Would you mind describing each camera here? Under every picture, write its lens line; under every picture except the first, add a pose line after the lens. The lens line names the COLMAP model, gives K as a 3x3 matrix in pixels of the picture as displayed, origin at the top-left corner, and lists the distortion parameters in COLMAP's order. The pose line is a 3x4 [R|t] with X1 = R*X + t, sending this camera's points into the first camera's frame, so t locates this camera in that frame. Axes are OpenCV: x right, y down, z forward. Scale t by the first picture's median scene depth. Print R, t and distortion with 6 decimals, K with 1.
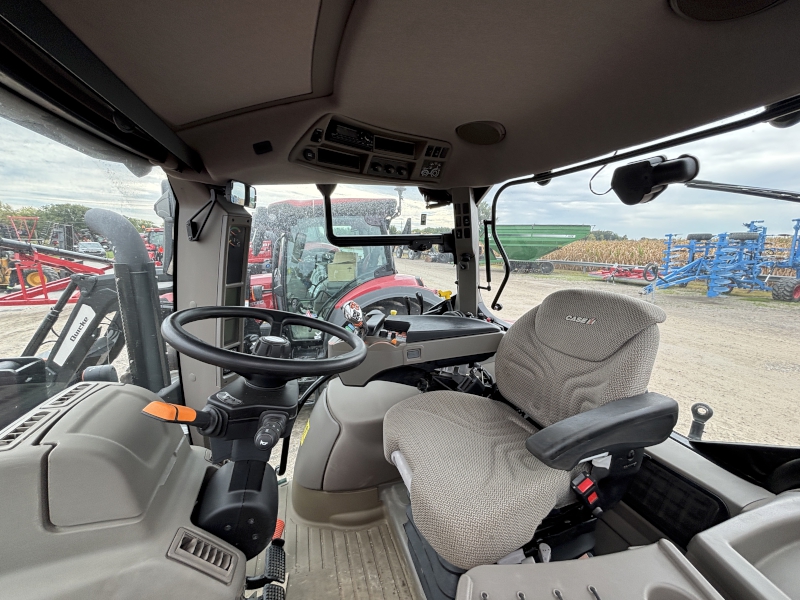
lens RADIAL K [[320.8, 0, 400.0], [0, 320.8, 300.0], [0, 0, 1]] dist [0.000263, 0.000008]
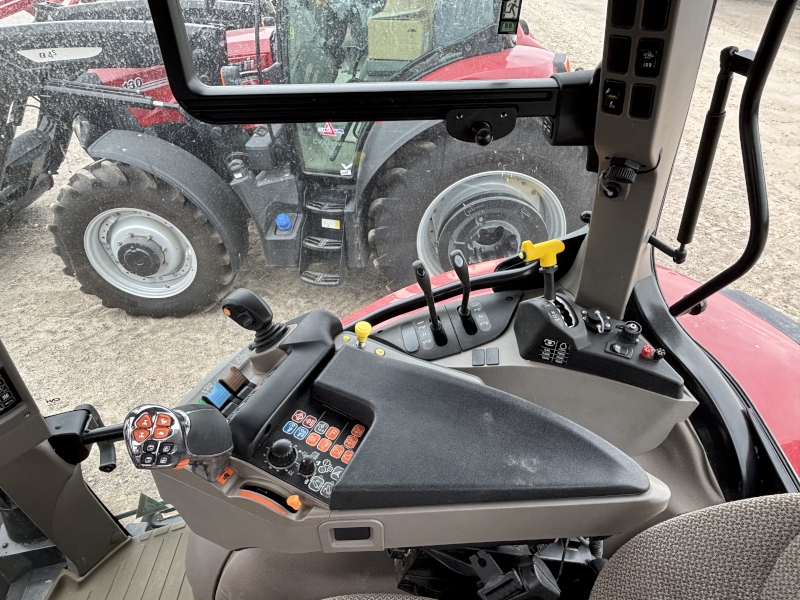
lens RADIAL K [[513.2, 0, 400.0], [0, 513.2, 300.0], [0, 0, 1]] dist [-0.002856, -0.001364]
pose [[0.964483, 0.162615, -0.208158, 0.120670], [-0.052329, 0.890049, 0.452852, -0.230848], [0.258911, -0.425876, 0.866946, 0.462438]]
